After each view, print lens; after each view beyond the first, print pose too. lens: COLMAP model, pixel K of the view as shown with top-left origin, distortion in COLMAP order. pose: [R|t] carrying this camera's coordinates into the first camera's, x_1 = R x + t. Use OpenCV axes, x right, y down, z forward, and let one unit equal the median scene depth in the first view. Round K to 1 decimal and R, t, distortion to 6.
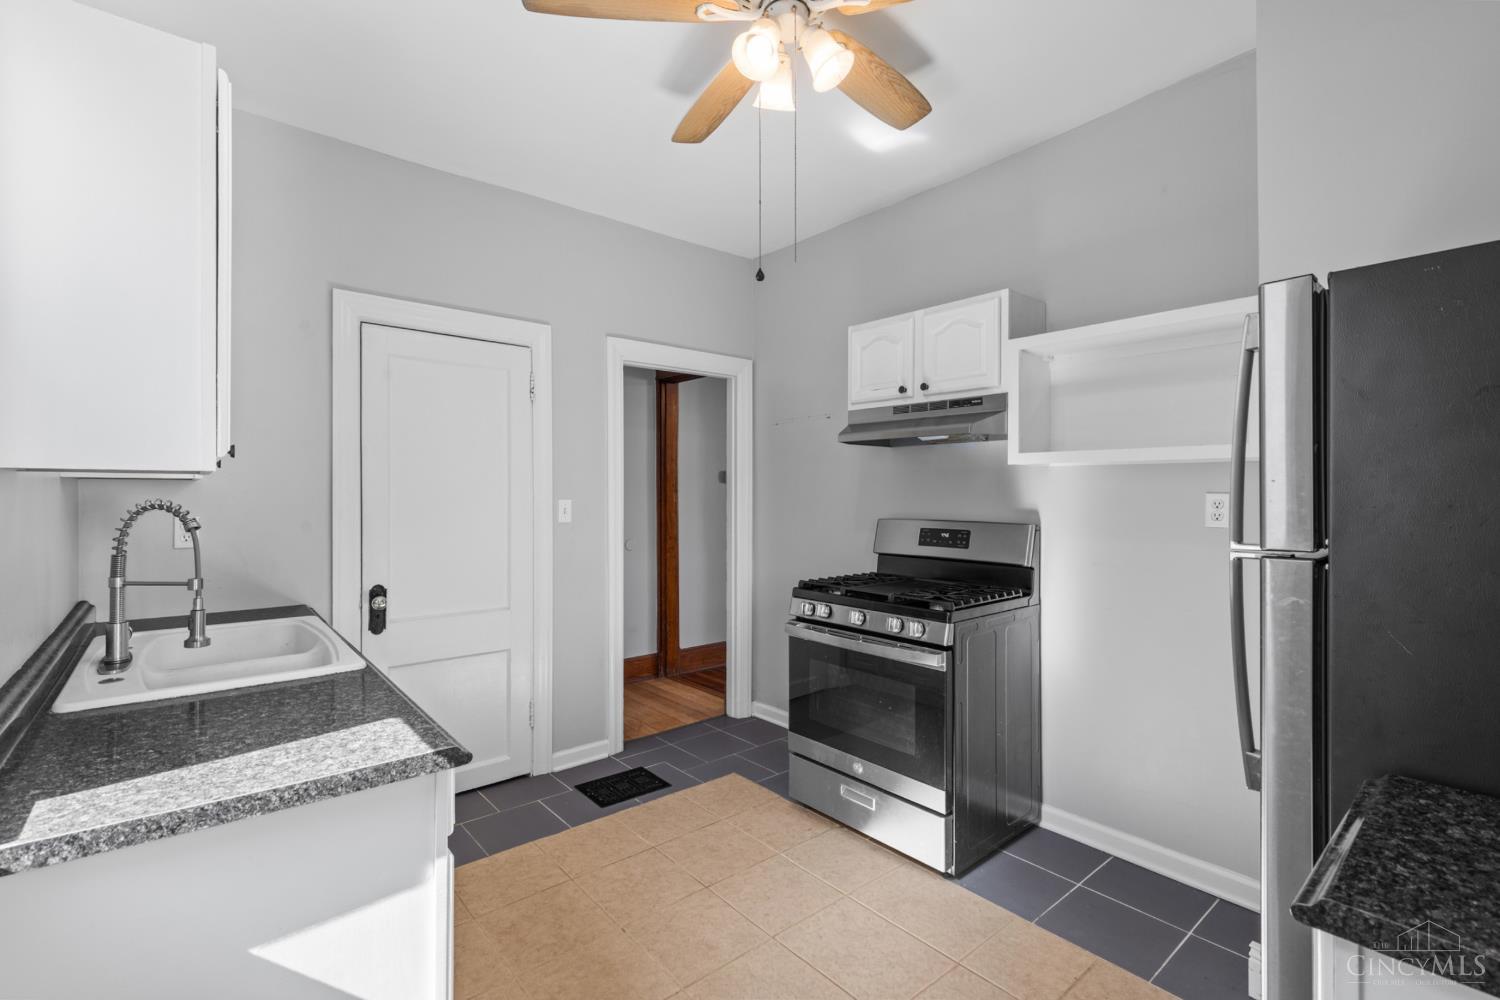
lens RADIAL K [[674.1, 0, 744.3], [0, 674.1, 492.3], [0, 0, 1]] dist [0.003329, 0.000155]
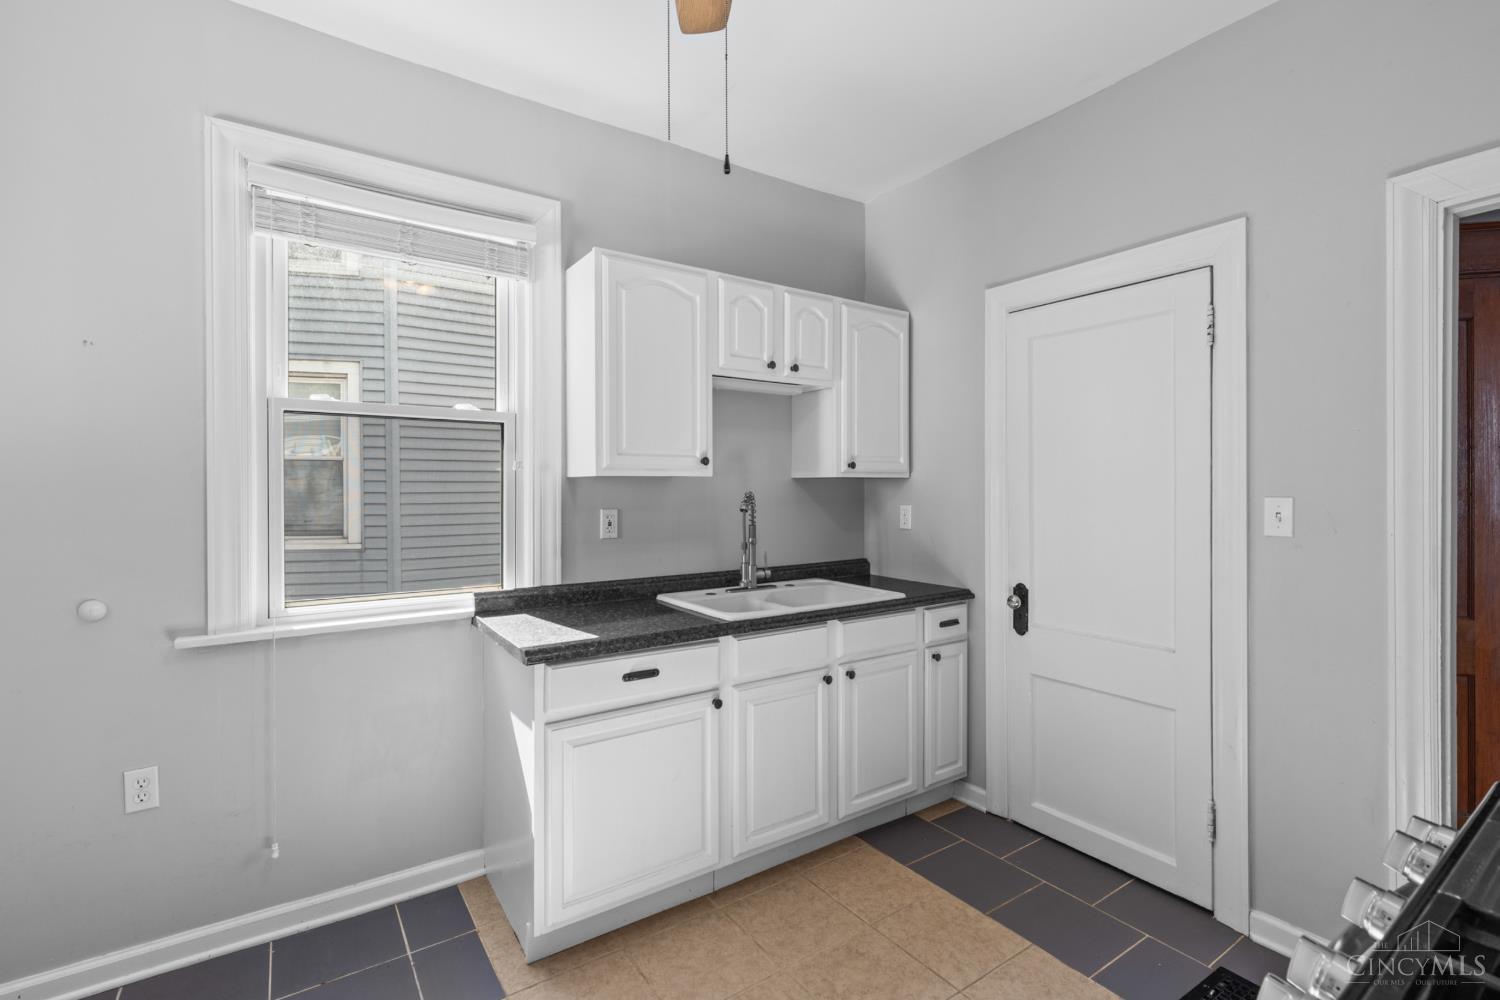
lens RADIAL K [[674.1, 0, 737.2], [0, 674.1, 491.1], [0, 0, 1]] dist [0.003329, 0.000155]
pose [[-0.099469, 0.004797, -0.995029, 0.403627], [-0.000915, 0.999988, 0.004912, 0.002475], [0.995040, 0.001399, -0.099463, 0.630255]]
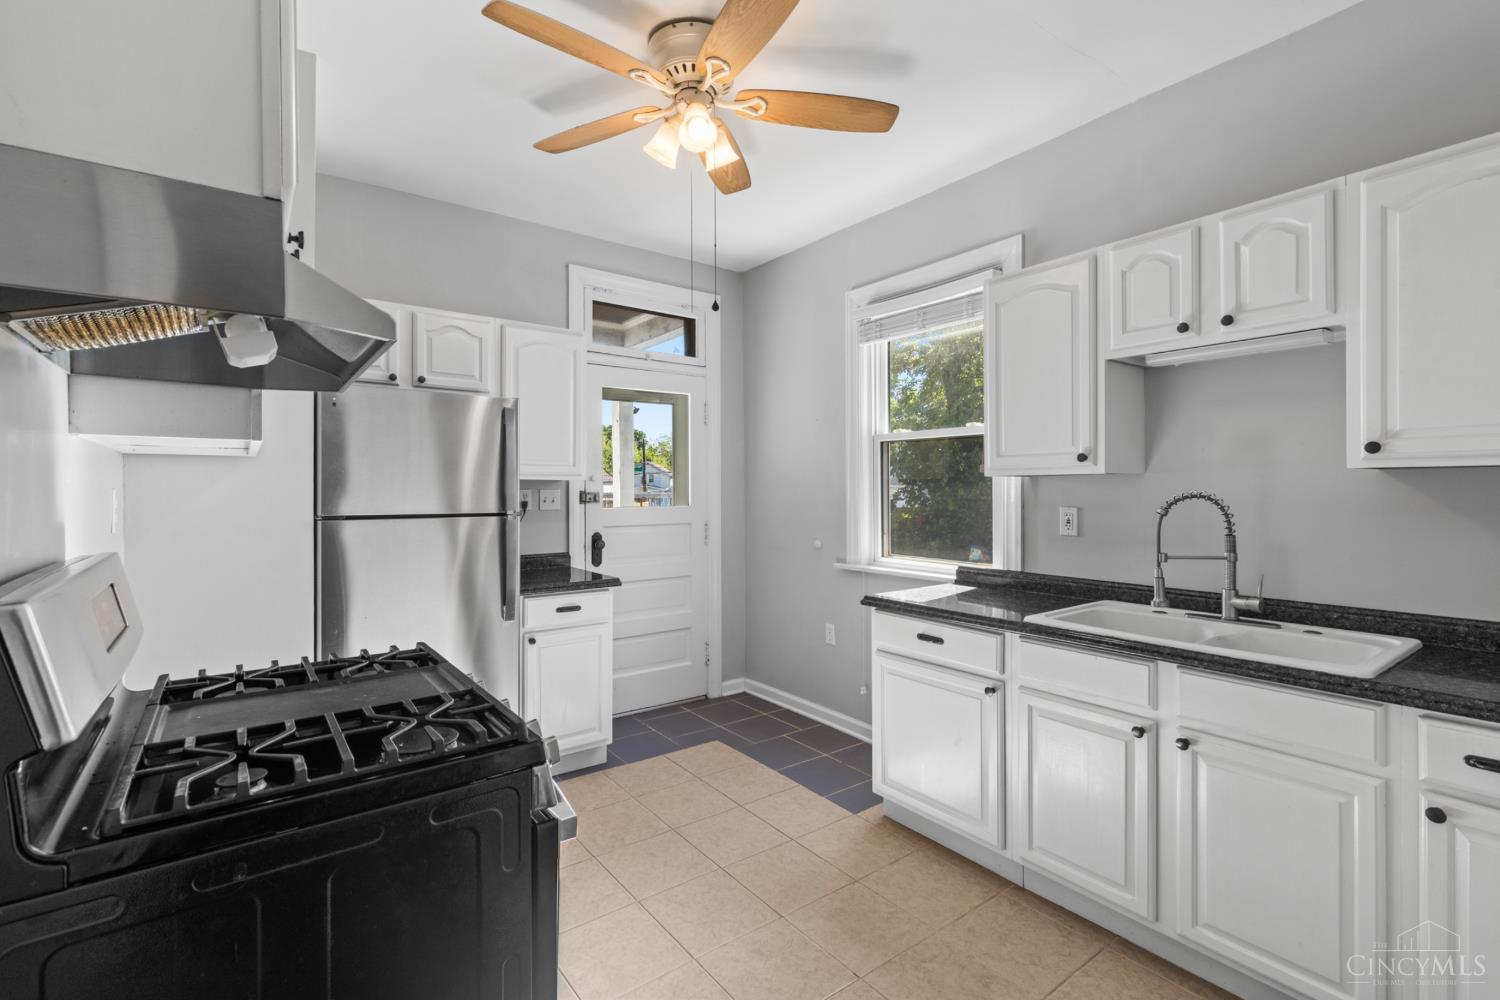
lens RADIAL K [[674.1, 0, 741.7], [0, 674.1, 493.5], [0, 0, 1]] dist [0.003329, 0.000155]
pose [[-0.998058, 0.001831, 0.062265, -0.049204], [0.002485, 0.999943, 0.010420, 0.001700], [-0.062242, 0.010555, -0.998005, 1.268552]]
